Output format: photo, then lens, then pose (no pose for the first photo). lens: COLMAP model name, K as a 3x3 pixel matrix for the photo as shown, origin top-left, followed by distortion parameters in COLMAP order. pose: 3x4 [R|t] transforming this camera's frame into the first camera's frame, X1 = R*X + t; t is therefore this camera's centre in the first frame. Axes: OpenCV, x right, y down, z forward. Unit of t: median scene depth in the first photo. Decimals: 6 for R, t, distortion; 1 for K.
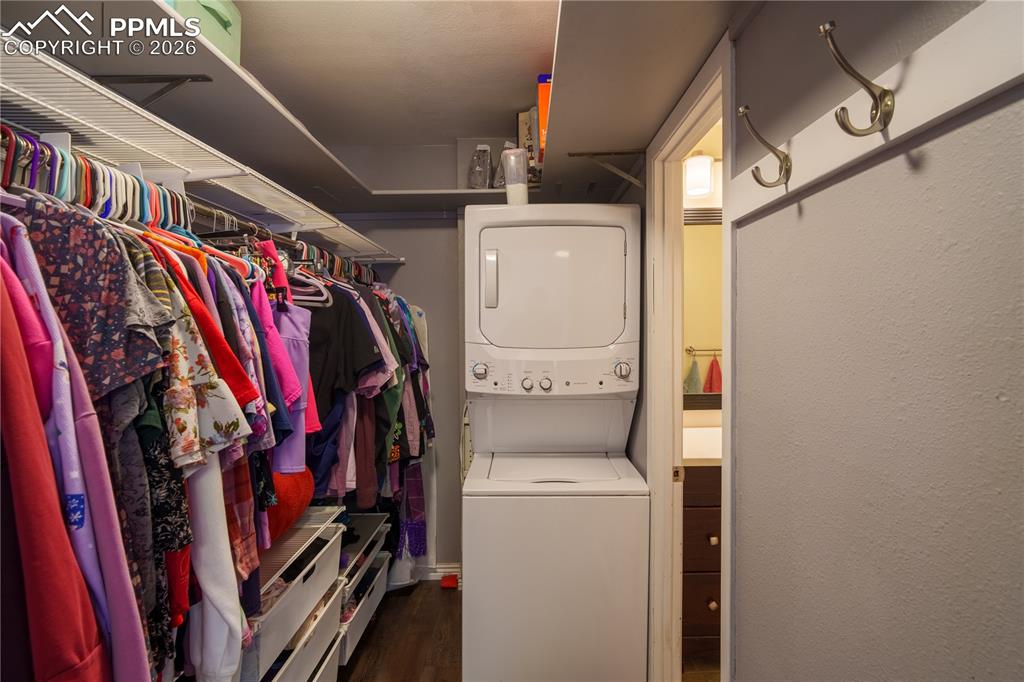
lens RADIAL K [[493.7, 0, 515.3], [0, 493.7, 341.2], [0, 0, 1]] dist [0.003467, 0.003637]
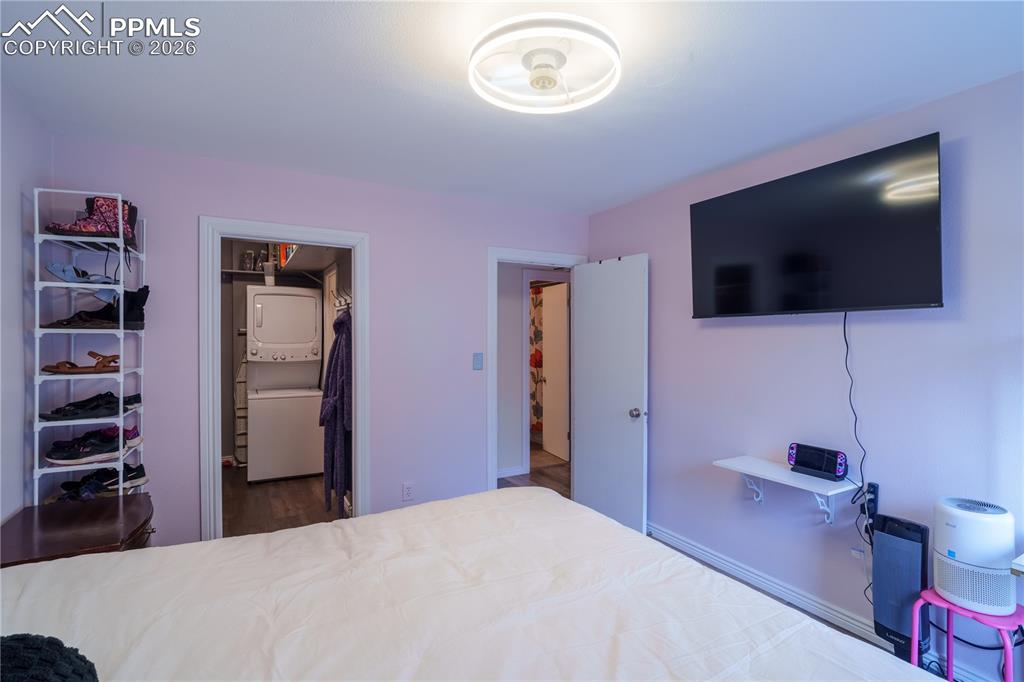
lens RADIAL K [[493.7, 0, 519.2], [0, 493.7, 343.3], [0, 0, 1]] dist [0.003467, 0.003637]
pose [[0.863304, 0.001052, 0.504683, -0.174363], [-0.001898, 0.999998, 0.001163, 0.009150], [-0.504681, -0.001962, 0.863304, -1.840956]]
